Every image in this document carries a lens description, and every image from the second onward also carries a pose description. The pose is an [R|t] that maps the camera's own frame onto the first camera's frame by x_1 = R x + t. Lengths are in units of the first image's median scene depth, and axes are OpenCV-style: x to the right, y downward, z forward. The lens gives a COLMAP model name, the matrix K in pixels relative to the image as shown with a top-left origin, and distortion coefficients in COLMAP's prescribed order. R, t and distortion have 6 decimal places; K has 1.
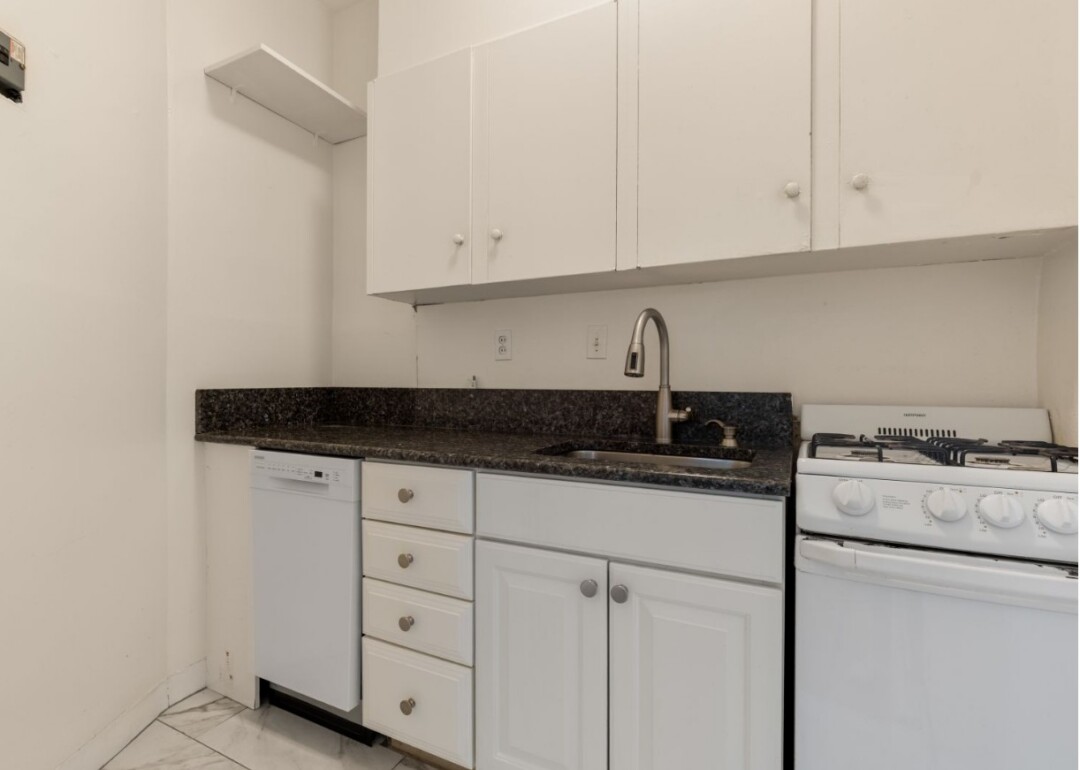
lens RADIAL K [[486.1, 0, 540.0], [0, 486.1, 385.0], [0, 0, 1]] dist [0.000420, -0.000353]
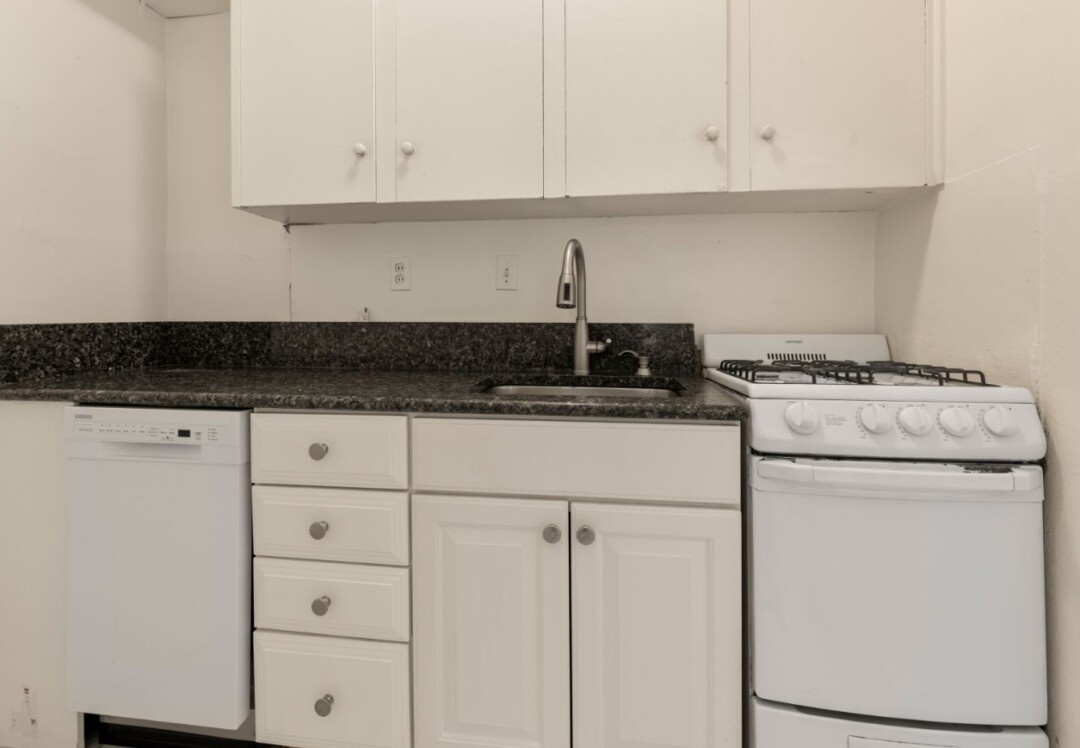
lens RADIAL K [[481.8, 0, 540.1], [0, 481.8, 321.6], [0, 0, 1]] dist [0.000460, -0.000126]
pose [[0.950869, -0.006596, 0.309522, -0.145607], [0.004886, 0.999968, 0.006300, 0.003494], [-0.309554, -0.004479, 0.950871, 0.091248]]
